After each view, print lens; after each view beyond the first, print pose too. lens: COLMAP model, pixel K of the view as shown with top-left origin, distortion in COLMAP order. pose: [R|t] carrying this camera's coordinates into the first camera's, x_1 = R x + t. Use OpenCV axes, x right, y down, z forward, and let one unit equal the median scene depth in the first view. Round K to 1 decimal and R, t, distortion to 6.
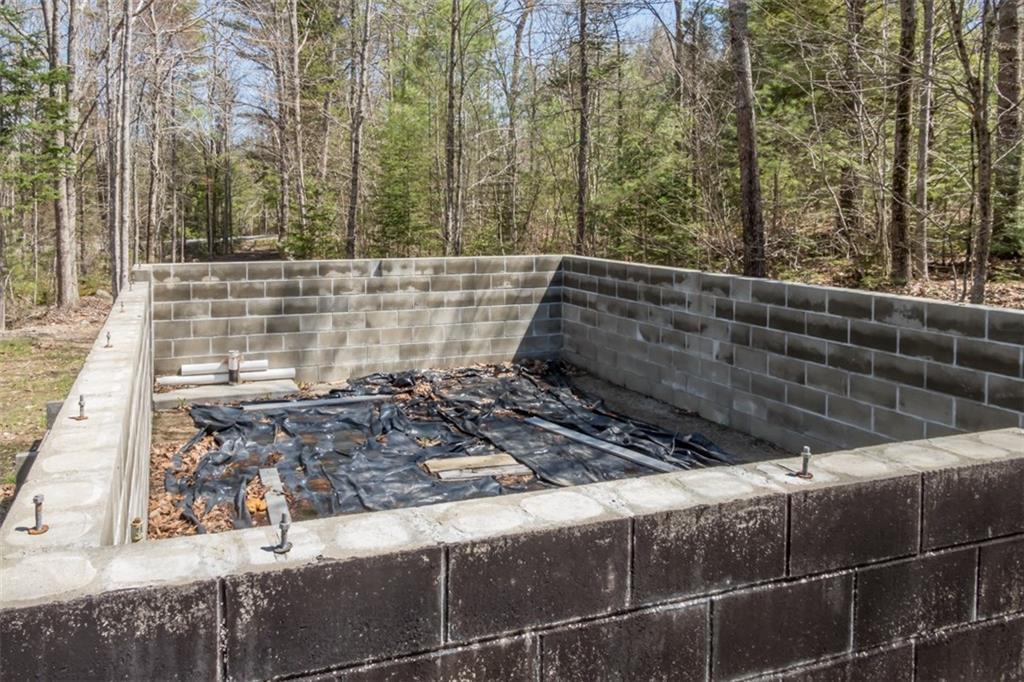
lens RADIAL K [[751.8, 0, 512.8], [0, 751.8, 363.6], [0, 0, 1]] dist [-0.001106, -0.000506]
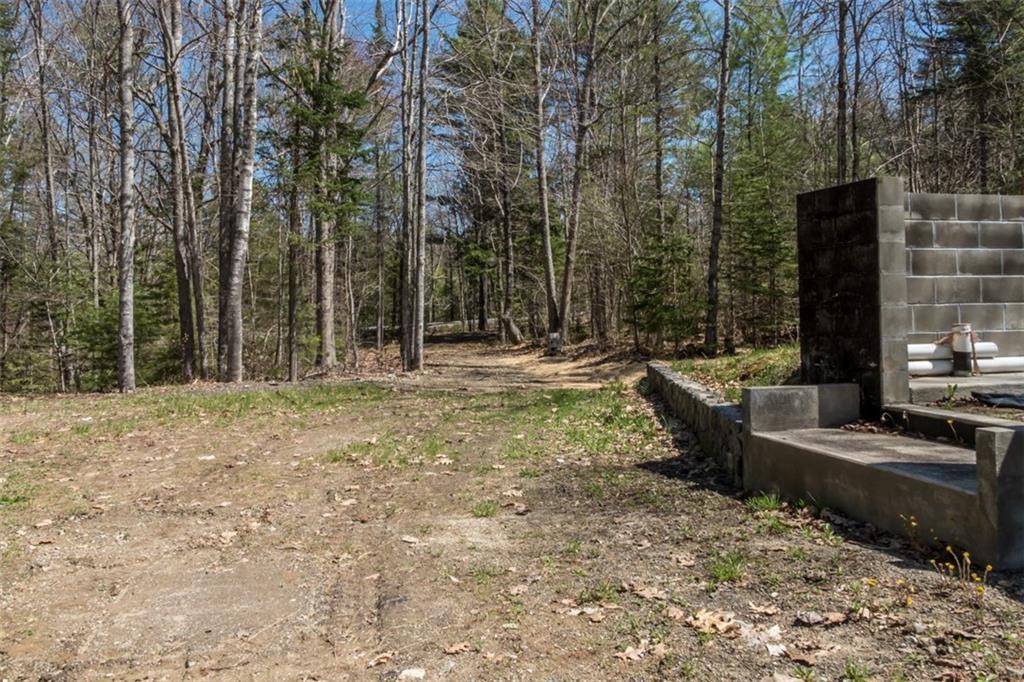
lens RADIAL K [[751.8, 0, 512.8], [0, 751.8, 363.6], [0, 0, 1]] dist [-0.001106, -0.000506]
pose [[0.986286, -0.006076, -0.164936, -0.619439], [-0.015495, 0.991500, -0.129178, 0.101395], [0.164319, 0.129962, 0.977808, 0.309966]]
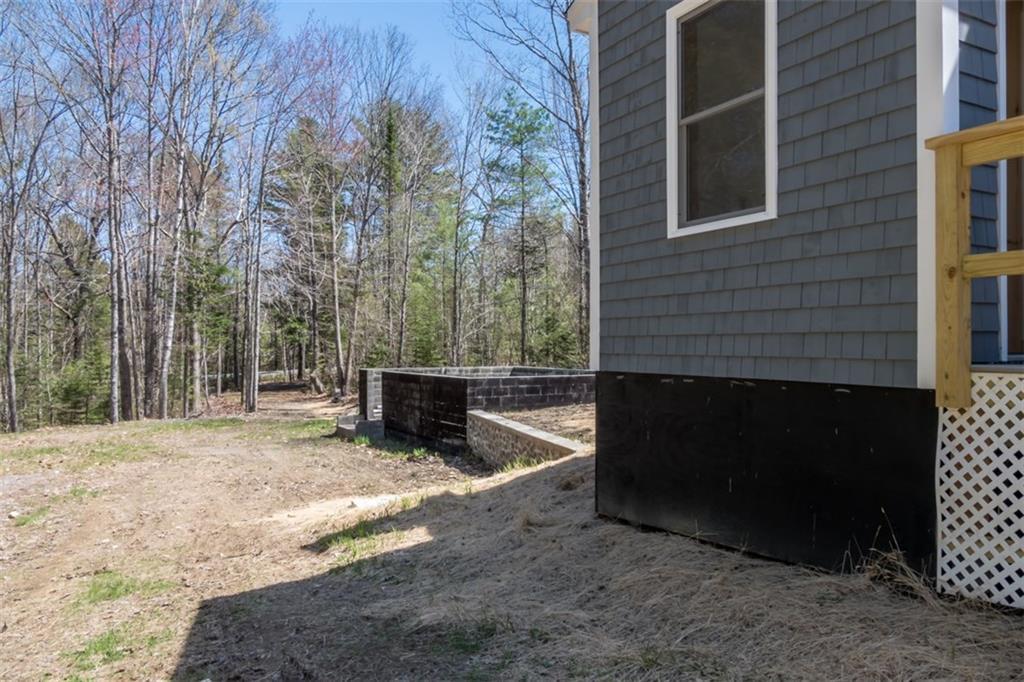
lens RADIAL K [[751.8, 0, 512.8], [0, 751.8, 363.6], [0, 0, 1]] dist [-0.001106, -0.000506]
pose [[0.998282, -0.010123, 0.057706, -0.092041], [0.020336, 0.983594, -0.179248, 0.339124], [-0.054945, 0.180114, 0.982110, -1.690259]]
